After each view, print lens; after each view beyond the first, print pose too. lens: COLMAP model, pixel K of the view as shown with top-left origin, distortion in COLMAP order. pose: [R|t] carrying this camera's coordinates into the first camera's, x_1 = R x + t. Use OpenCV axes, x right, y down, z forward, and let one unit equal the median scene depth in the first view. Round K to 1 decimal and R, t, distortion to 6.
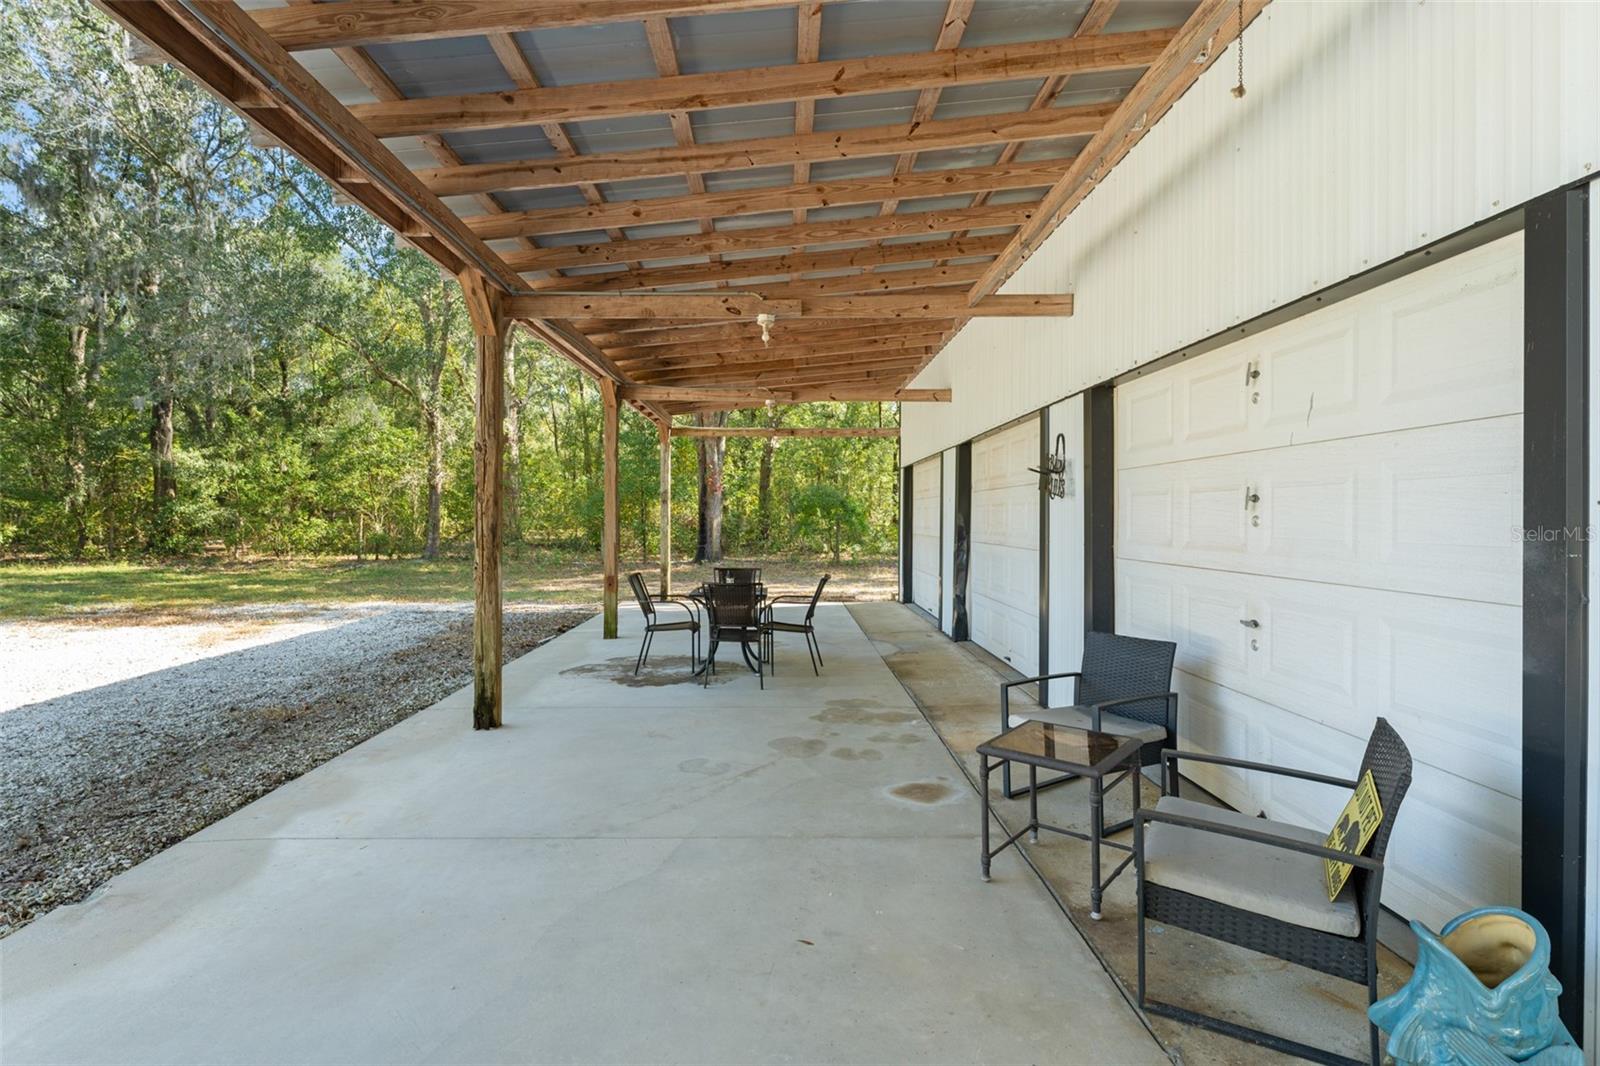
lens RADIAL K [[777.6, 0, 836.6], [0, 777.6, 527.1], [0, 0, 1]] dist [-0.003344, 0.000038]
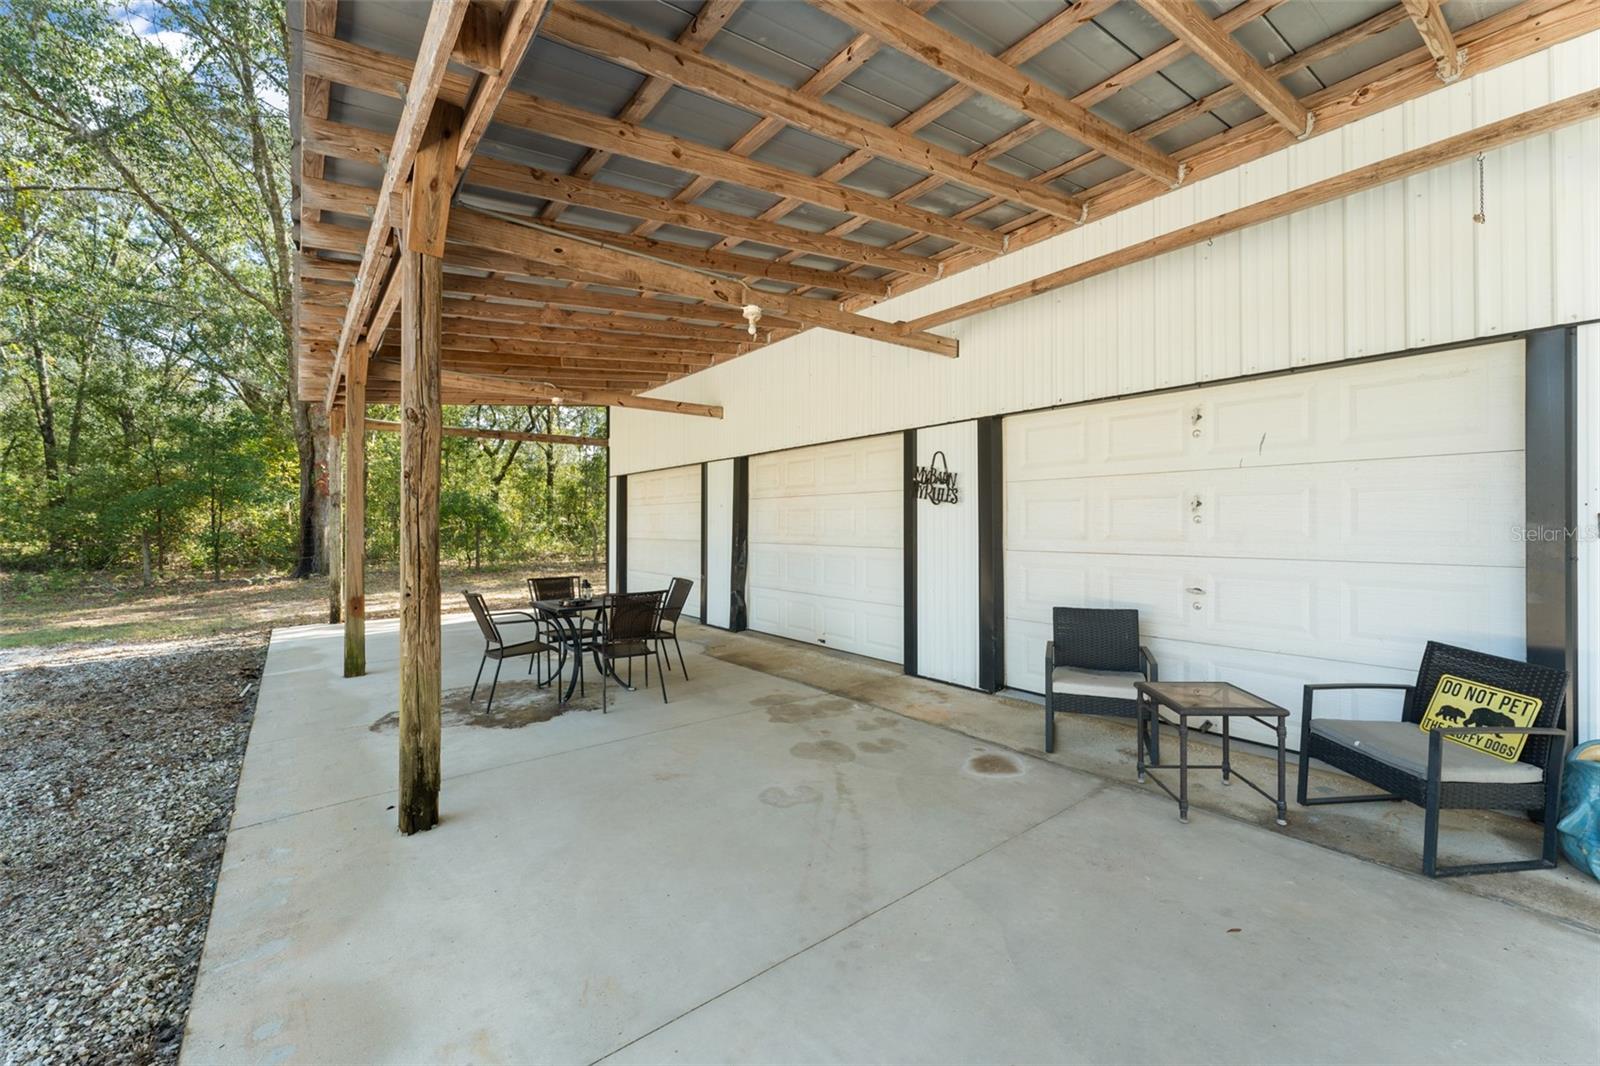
lens RADIAL K [[626.7, 0, 802.6], [0, 626.7, 528.4], [0, 0, 1]] dist [-0.001358, -0.000379]
pose [[0.798714, -0.010222, 0.601625, -0.533133], [0.013651, 0.999906, -0.001135, 0.000345], [-0.601557, 0.009119, 0.798778, 0.370173]]
